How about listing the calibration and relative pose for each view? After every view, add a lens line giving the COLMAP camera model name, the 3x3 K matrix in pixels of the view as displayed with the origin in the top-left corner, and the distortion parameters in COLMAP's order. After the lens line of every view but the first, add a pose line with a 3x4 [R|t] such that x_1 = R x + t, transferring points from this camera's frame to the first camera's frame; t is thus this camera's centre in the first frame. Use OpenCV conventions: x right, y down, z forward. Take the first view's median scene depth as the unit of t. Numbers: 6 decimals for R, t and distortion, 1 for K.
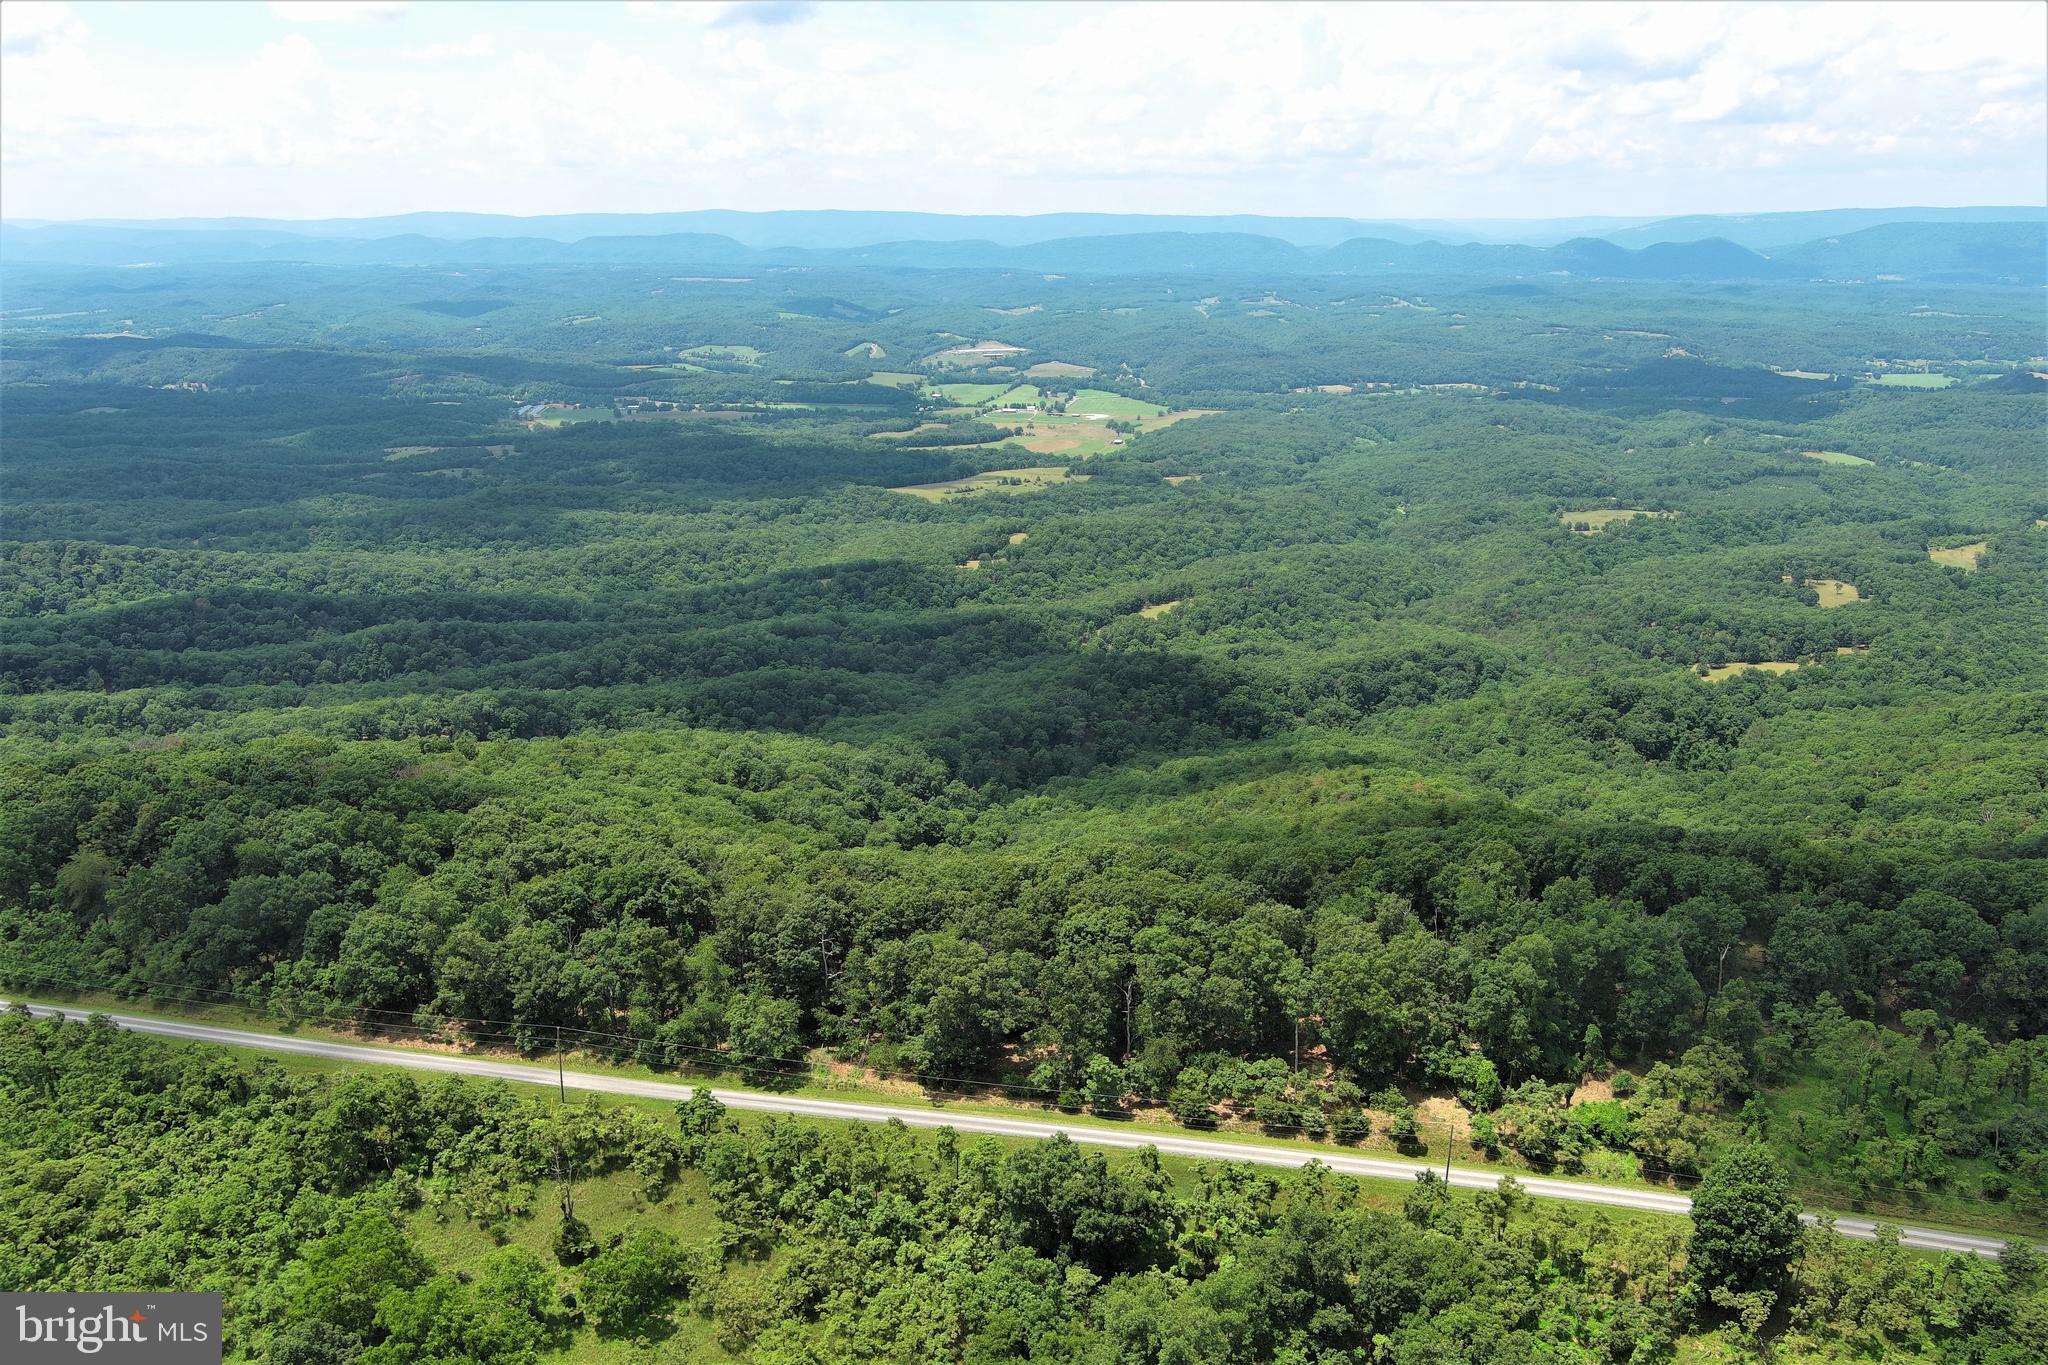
lens RADIAL K [[1585.6, 0, 1019.6], [0, 1585.6, 685.1], [0, 0, 1]] dist [0.022370, -0.033122]
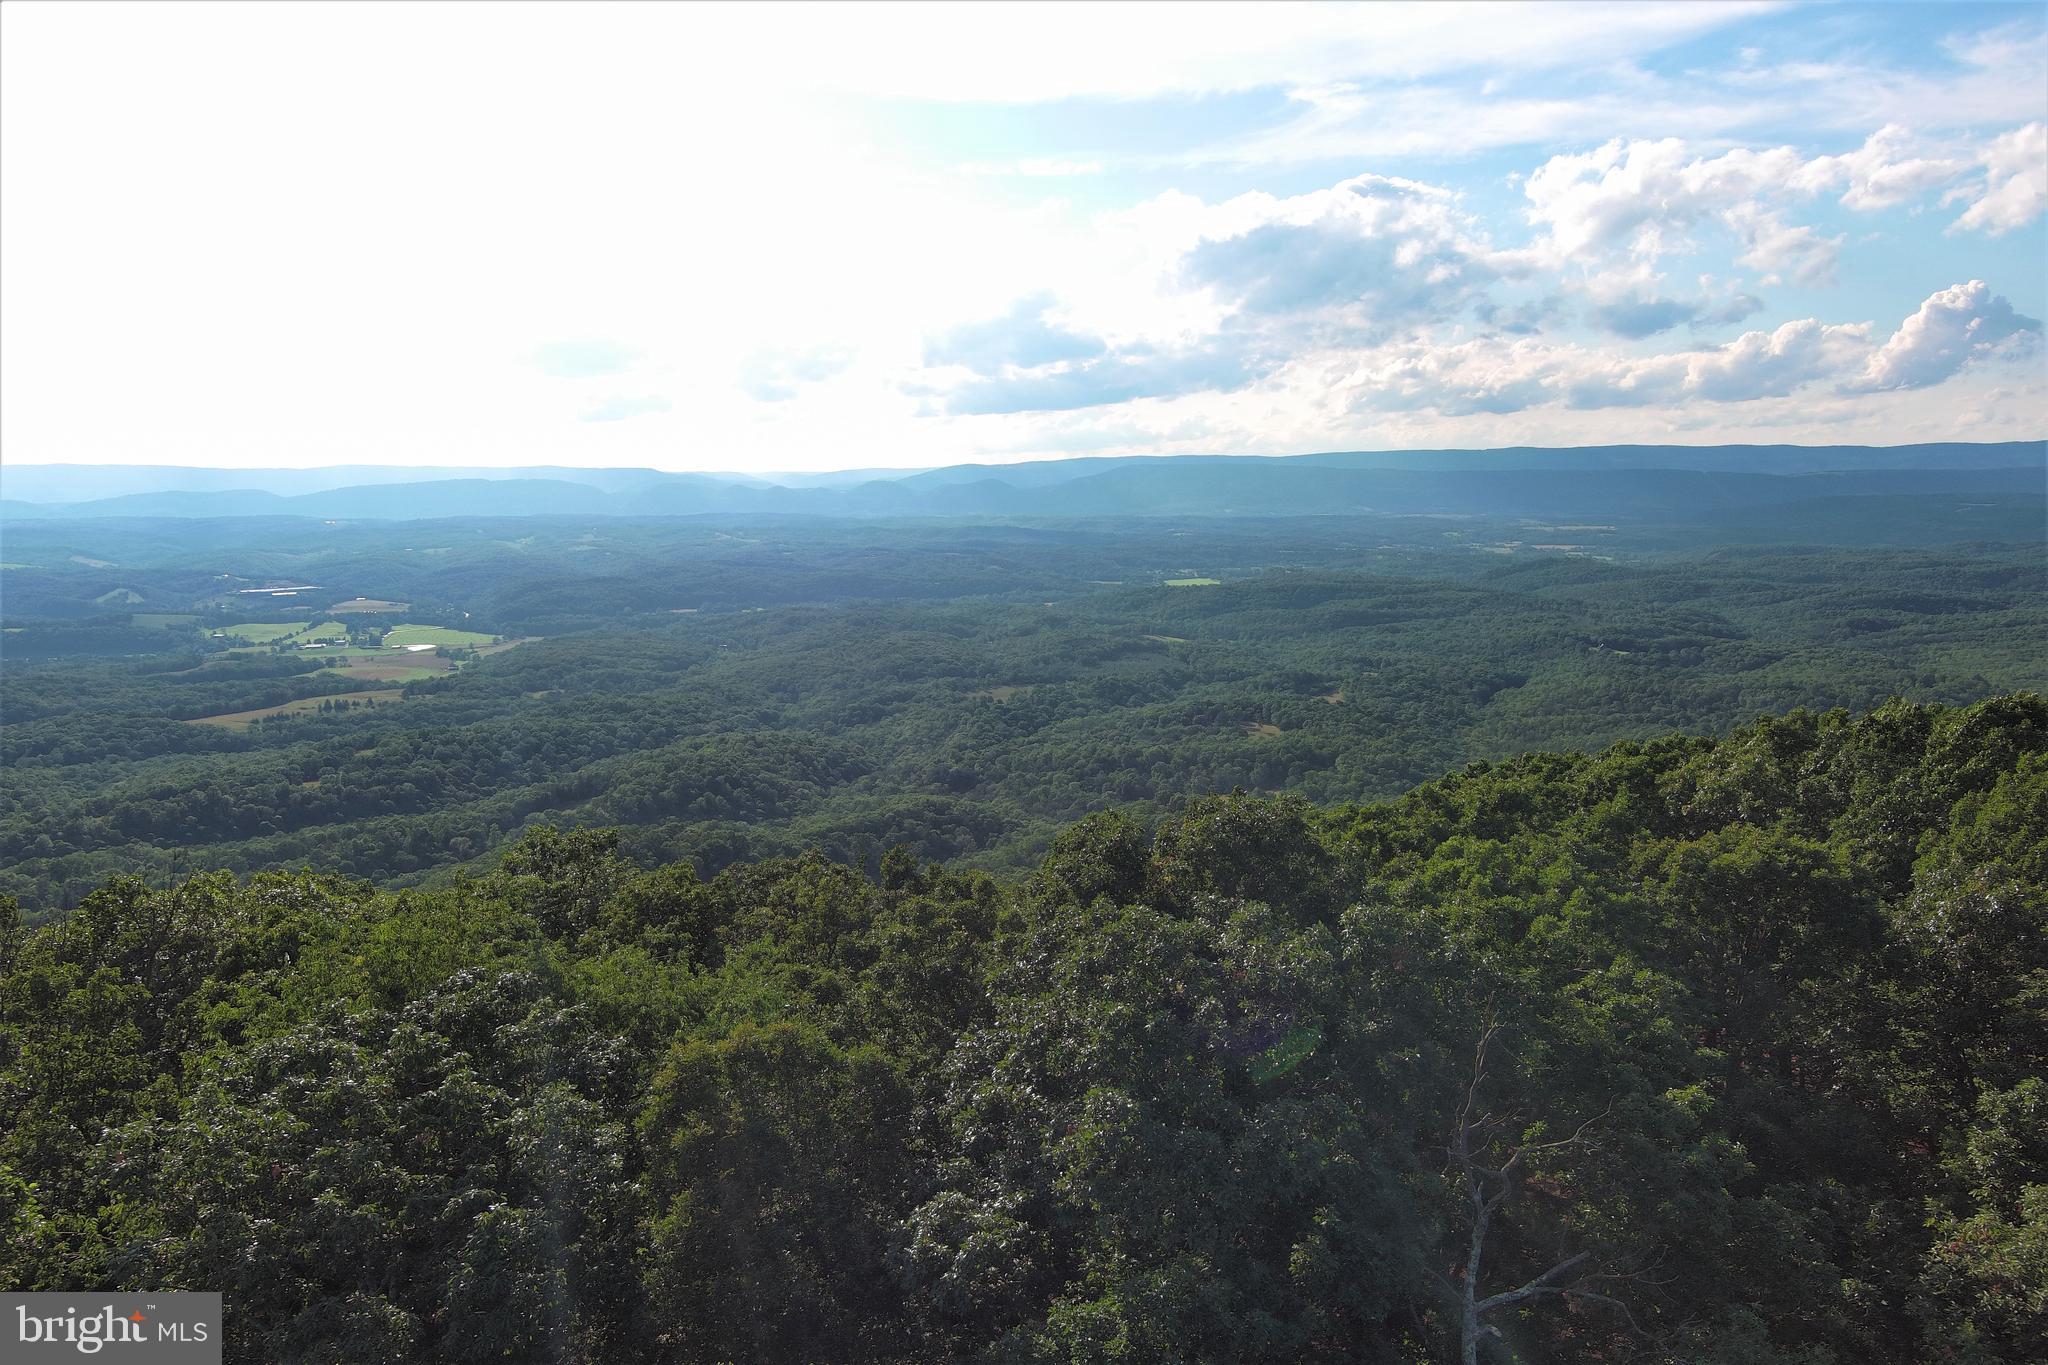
lens RADIAL K [[1585.6, 0, 1019.4], [0, 1585.6, 681.9], [0, 0, 1]] dist [0.022370, -0.033122]
pose [[0.910823, -0.061492, 0.408192, -0.027364], [0.124385, 0.983767, -0.129348, 0.019366], [-0.393612, 0.168586, 0.903686, 0.134332]]
